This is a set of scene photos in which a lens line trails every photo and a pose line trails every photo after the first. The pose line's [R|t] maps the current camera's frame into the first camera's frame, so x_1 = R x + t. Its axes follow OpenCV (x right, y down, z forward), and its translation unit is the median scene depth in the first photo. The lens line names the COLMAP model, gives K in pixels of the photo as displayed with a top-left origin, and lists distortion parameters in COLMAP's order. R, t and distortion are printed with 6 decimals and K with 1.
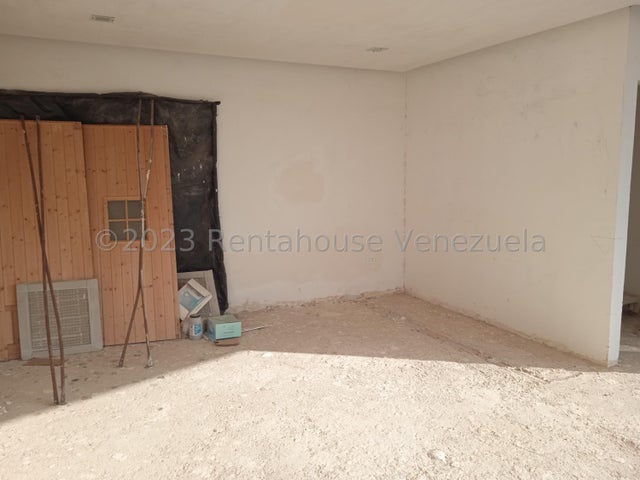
lens RADIAL K [[521.7, 0, 318.4], [0, 521.7, 240.1], [0, 0, 1]] dist [0.031623, -0.019156]
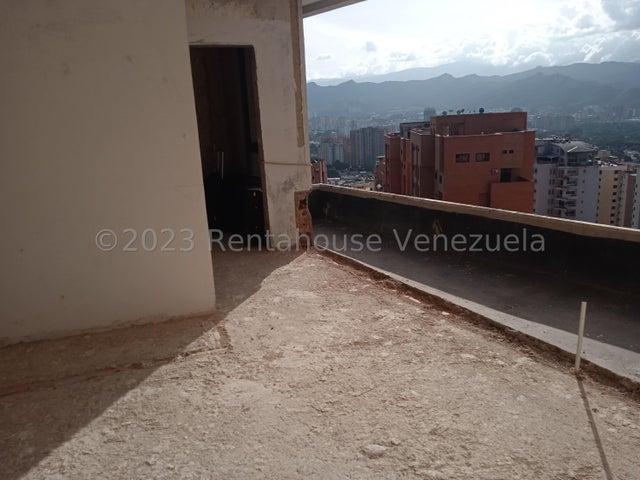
lens RADIAL K [[521.7, 0, 321.1], [0, 521.7, 236.1], [0, 0, 1]] dist [0.031623, -0.019156]
pose [[0.145210, -0.236887, 0.960624, -0.341804], [0.181862, 0.960763, 0.209431, -0.070323], [-0.972543, 0.144290, 0.182593, 0.606523]]
